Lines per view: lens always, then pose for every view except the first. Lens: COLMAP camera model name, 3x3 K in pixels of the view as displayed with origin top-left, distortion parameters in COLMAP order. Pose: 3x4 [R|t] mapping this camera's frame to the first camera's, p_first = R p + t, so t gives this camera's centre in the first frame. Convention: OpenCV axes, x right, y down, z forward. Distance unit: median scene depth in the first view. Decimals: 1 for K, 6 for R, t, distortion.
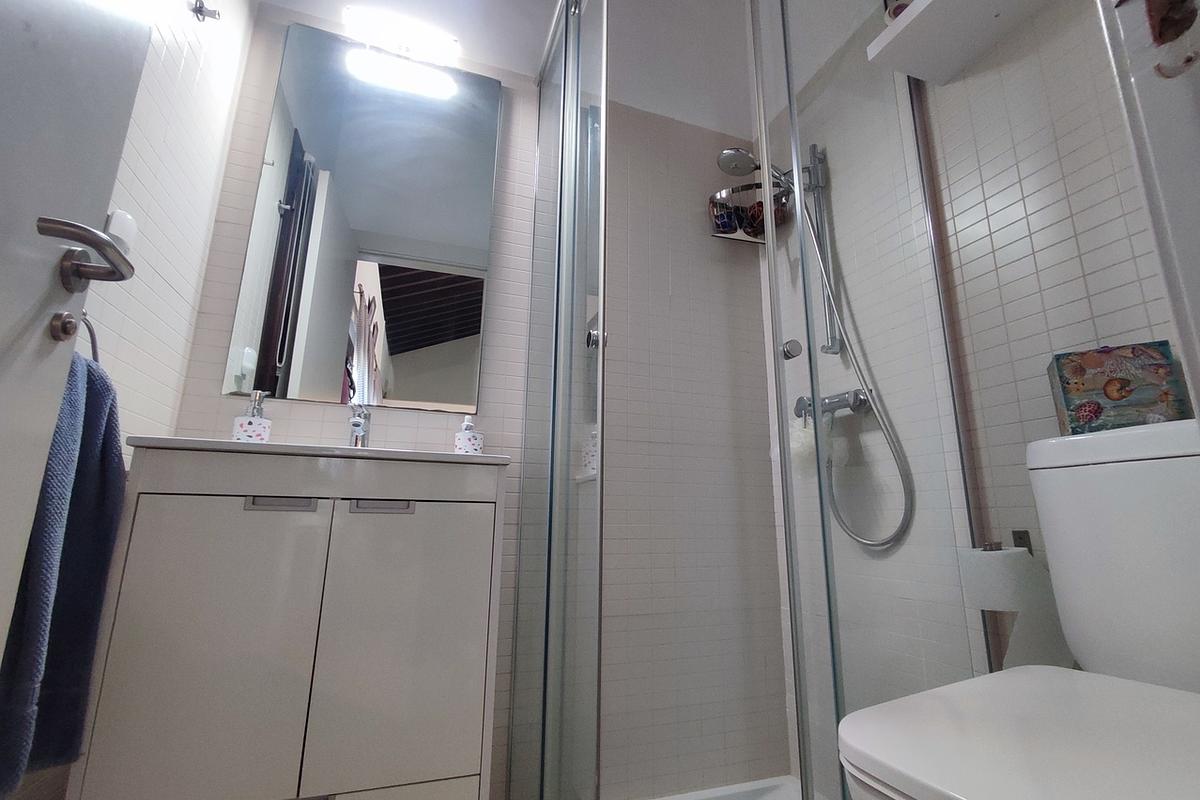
lens RADIAL K [[561.8, 0, 621.0], [0, 561.8, 396.0], [0, 0, 1]] dist [0.023857, -0.000193]
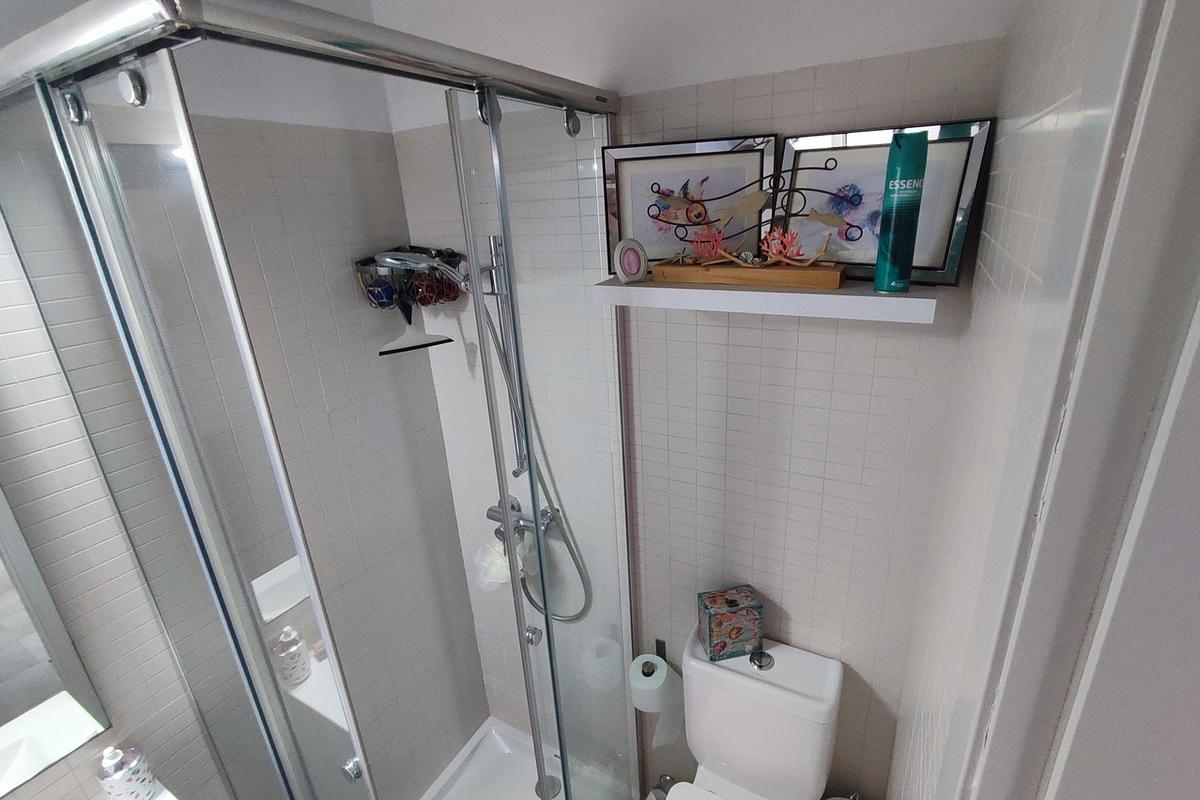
lens RADIAL K [[550.2, 0, 609.1], [0, 550.2, 396.7], [0, 0, 1]] dist [-0.002570, -0.000104]
pose [[0.772433, -0.252461, 0.582762, -0.064092], [-0.094987, 0.861351, 0.499051, -0.738988], [-0.627953, -0.440838, 0.641355, 0.309054]]
